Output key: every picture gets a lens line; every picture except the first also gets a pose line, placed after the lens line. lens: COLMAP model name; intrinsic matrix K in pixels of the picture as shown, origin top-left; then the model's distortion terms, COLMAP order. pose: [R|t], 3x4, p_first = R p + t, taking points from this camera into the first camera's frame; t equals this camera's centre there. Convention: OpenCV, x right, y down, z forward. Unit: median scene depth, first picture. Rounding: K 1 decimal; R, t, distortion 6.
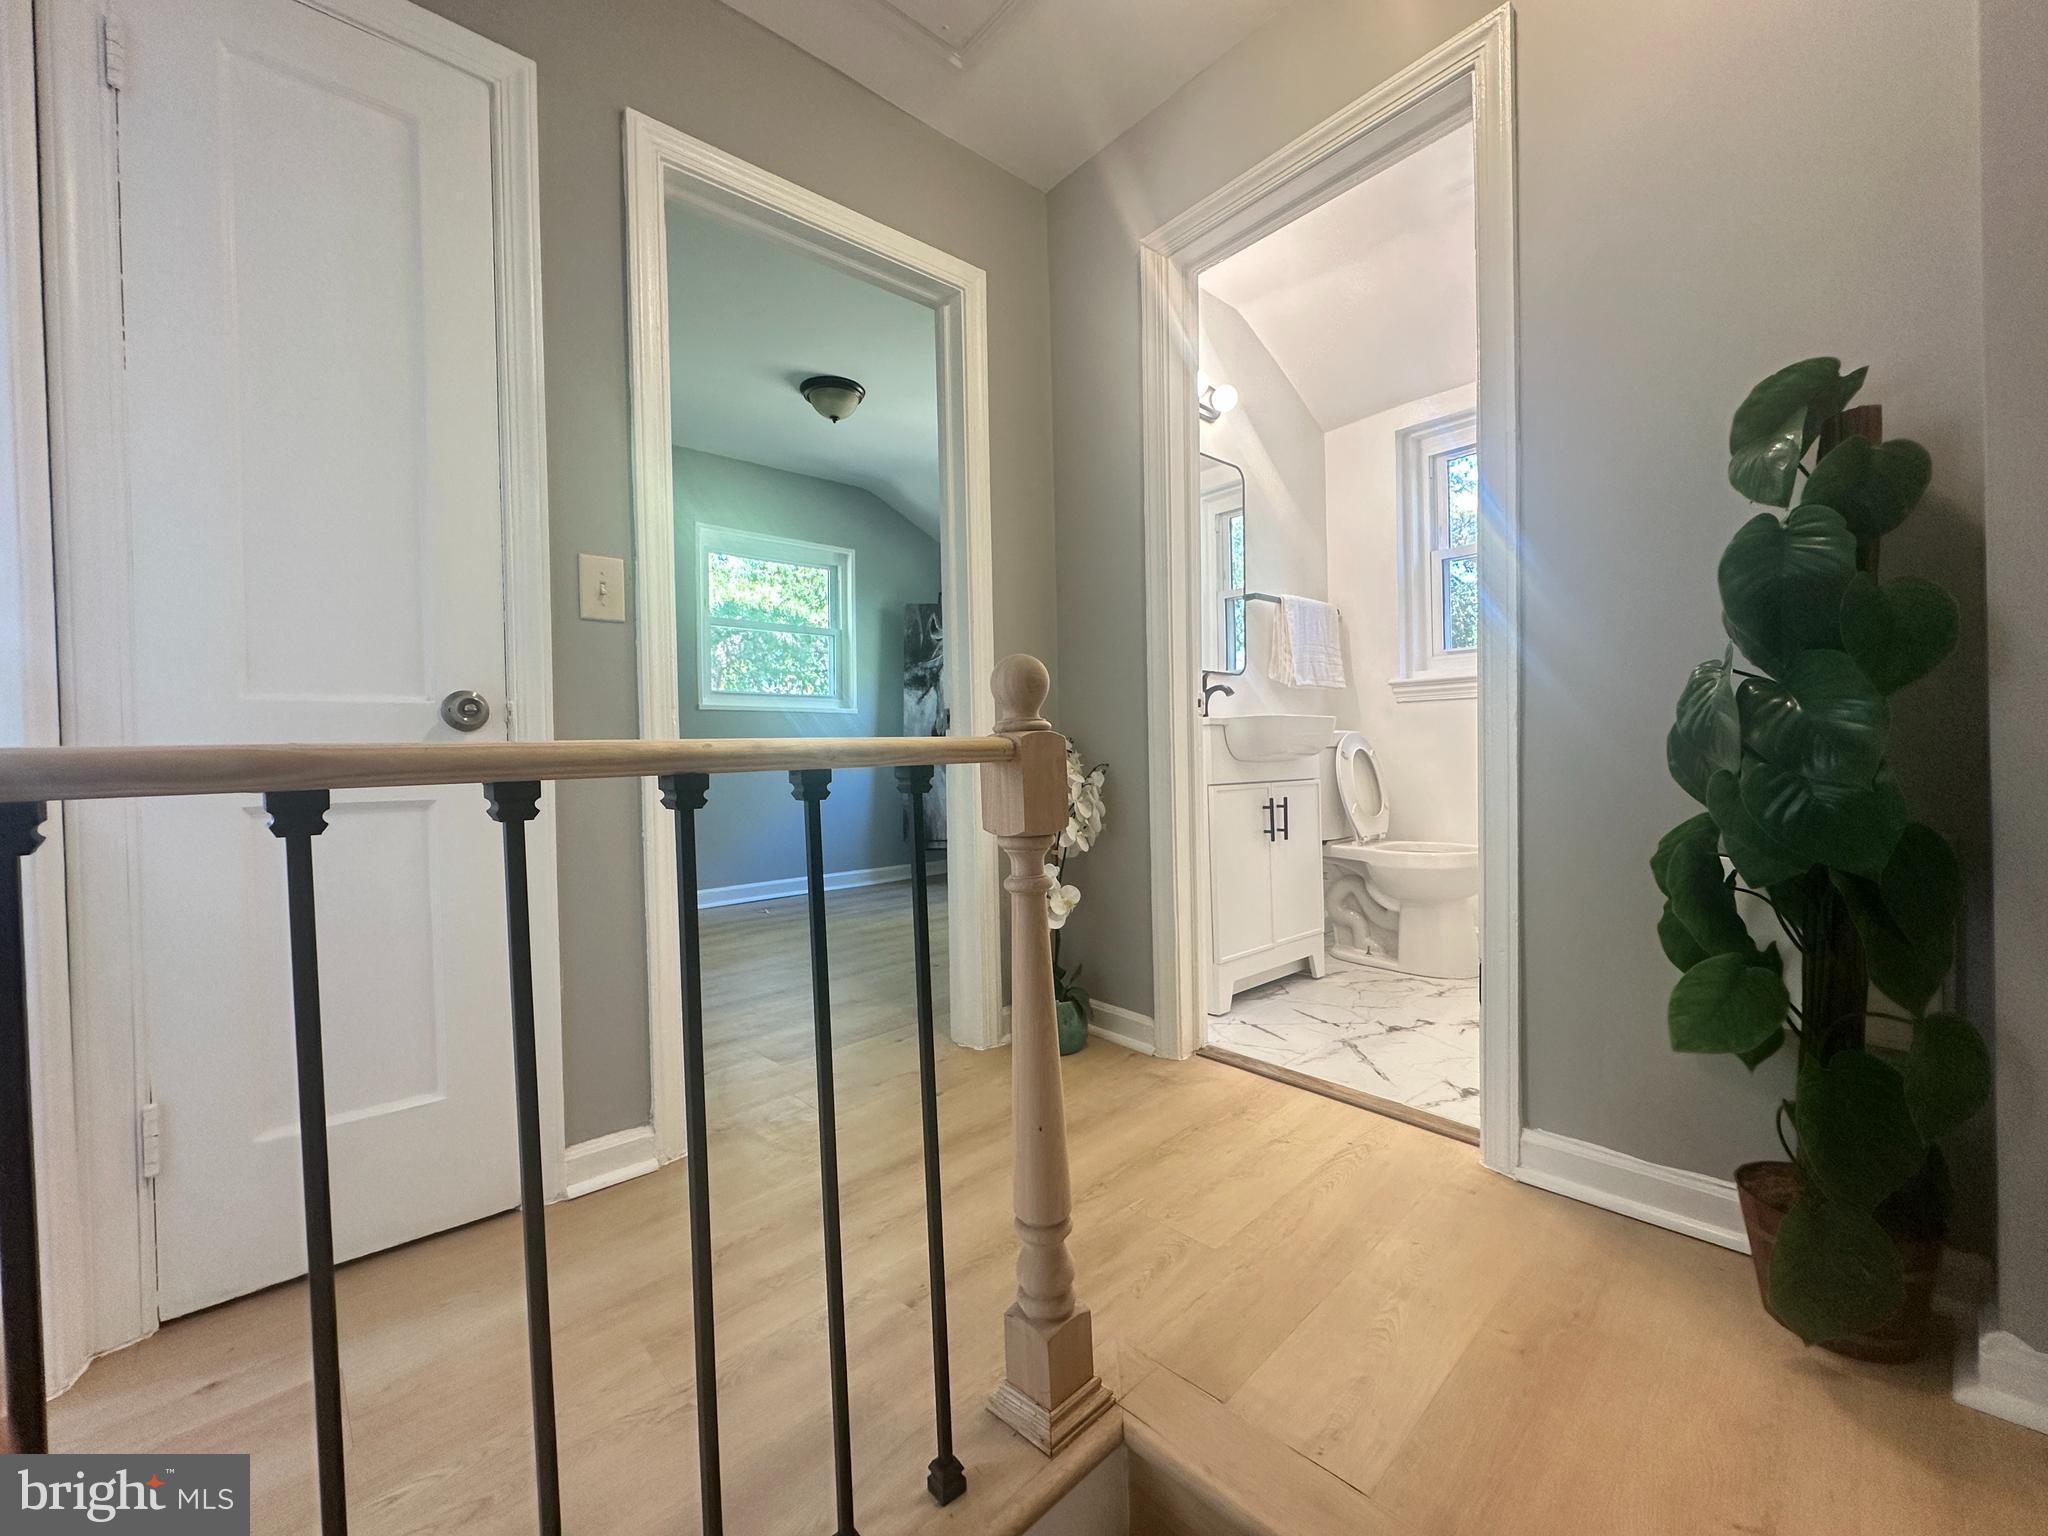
lens RADIAL K [[811.9, 0, 1027.0], [0, 811.9, 768.0], [0, 0, 1]] dist [0.000246, 0.000041]
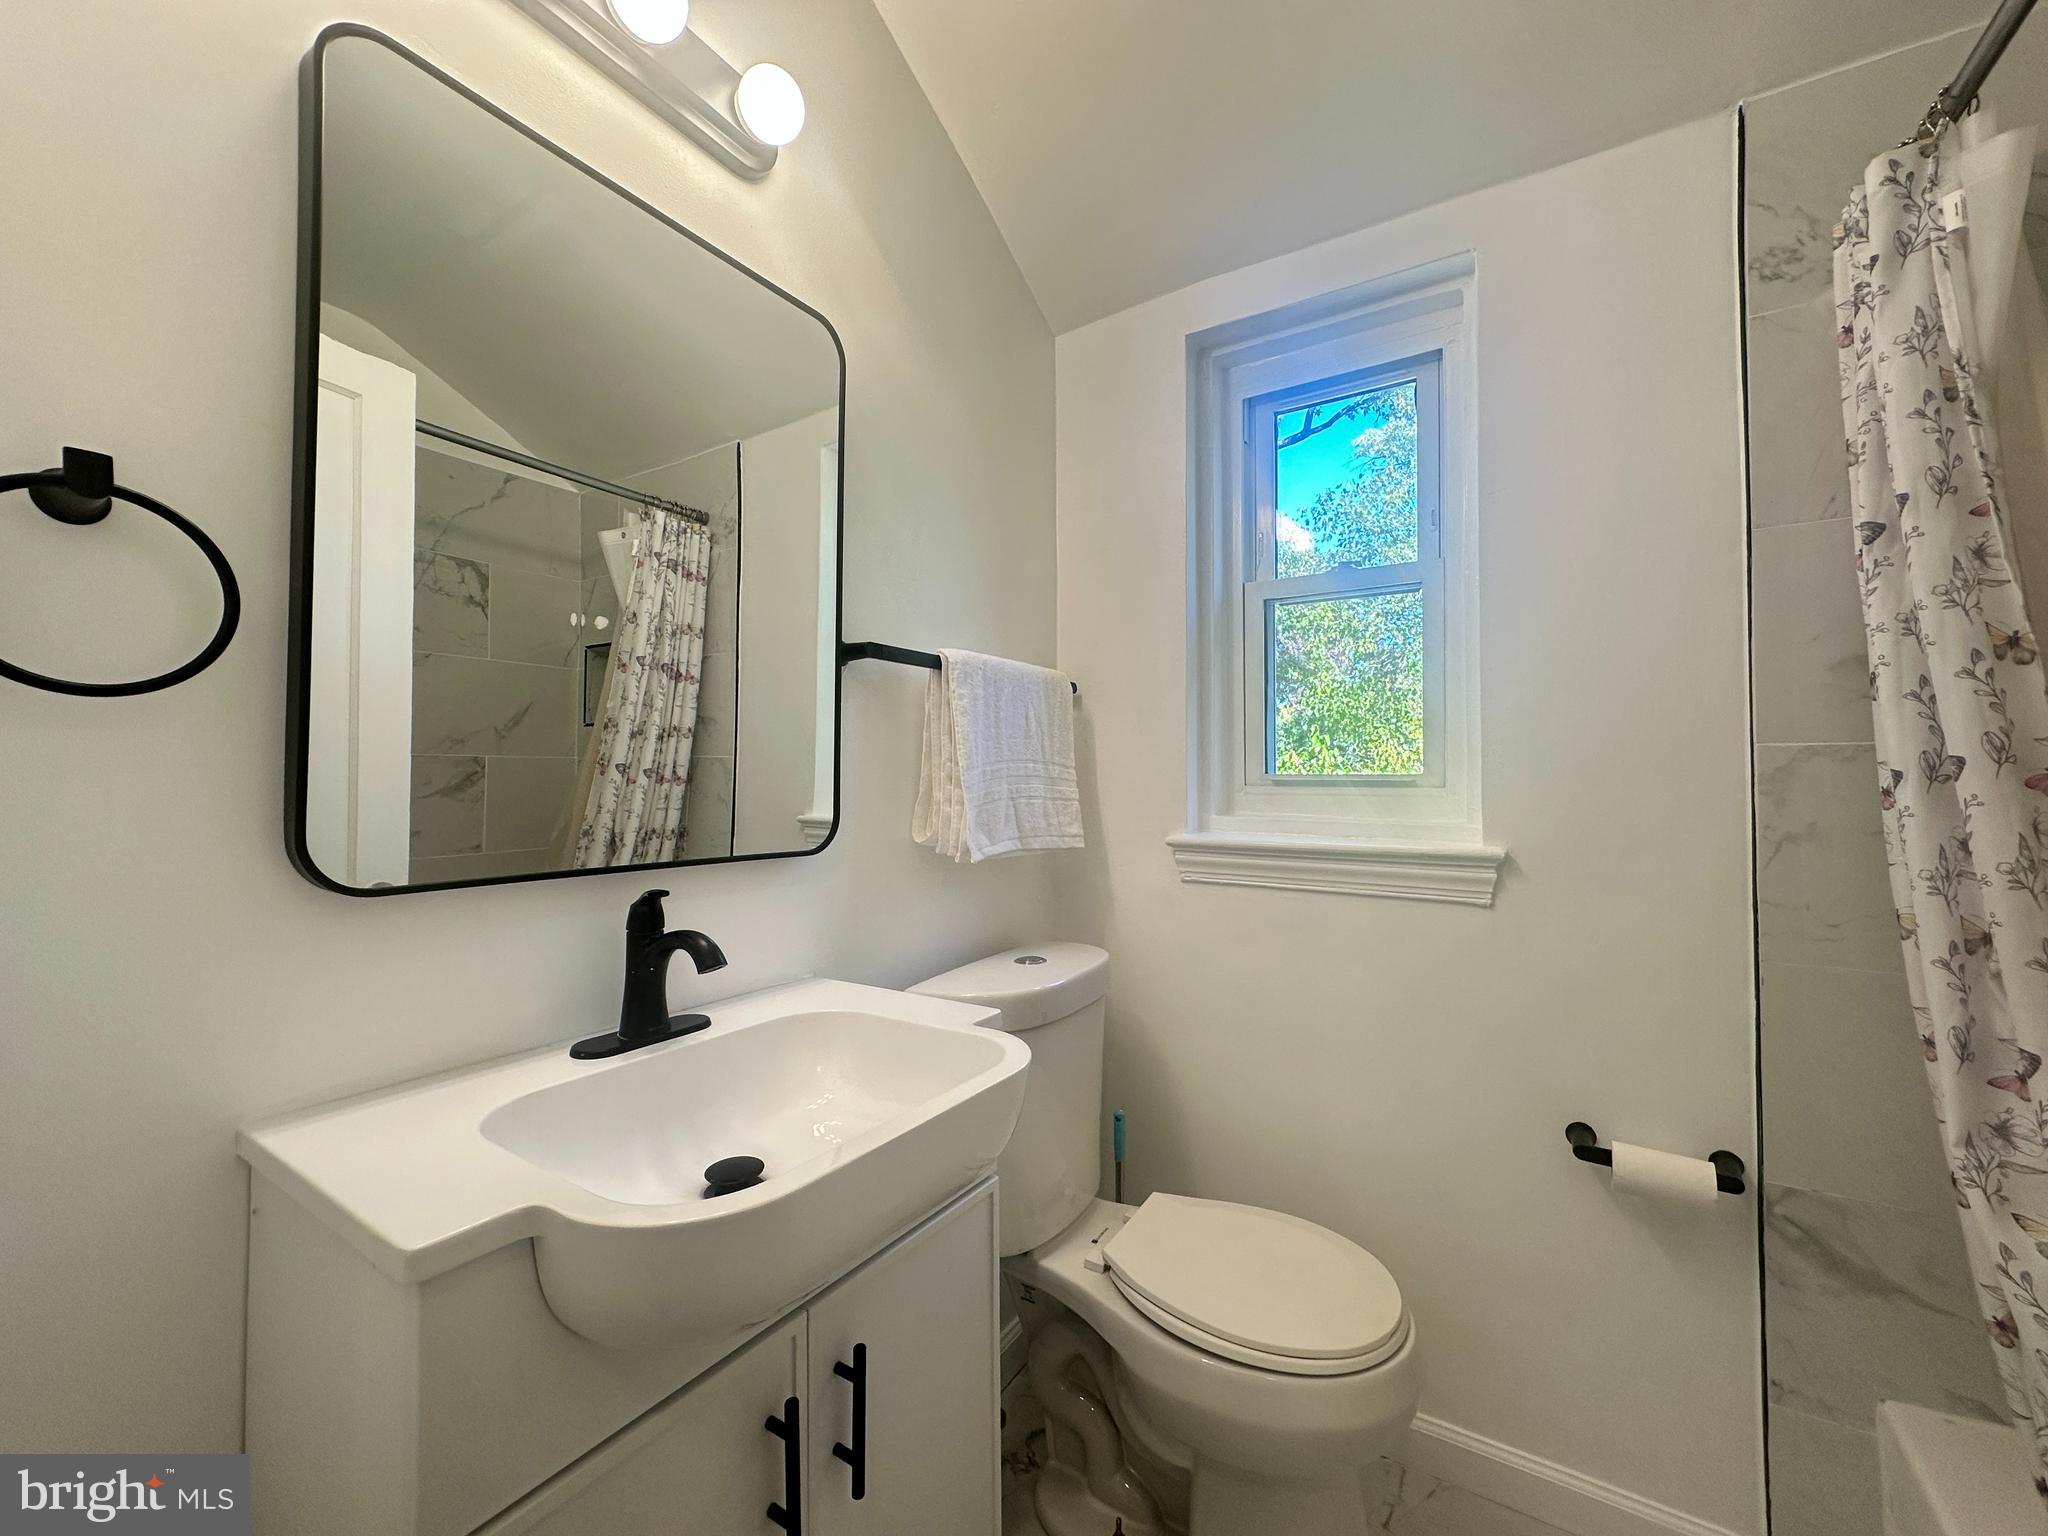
lens RADIAL K [[811.9, 0, 1020.4], [0, 811.9, 771.8], [0, 0, 1]] dist [0.000246, 0.000041]
pose [[0.964445, 0.026235, 0.262980, 0.151588], [-0.019556, 0.999417, -0.027982, -0.086232], [-0.263561, 0.021844, 0.964395, 0.361065]]
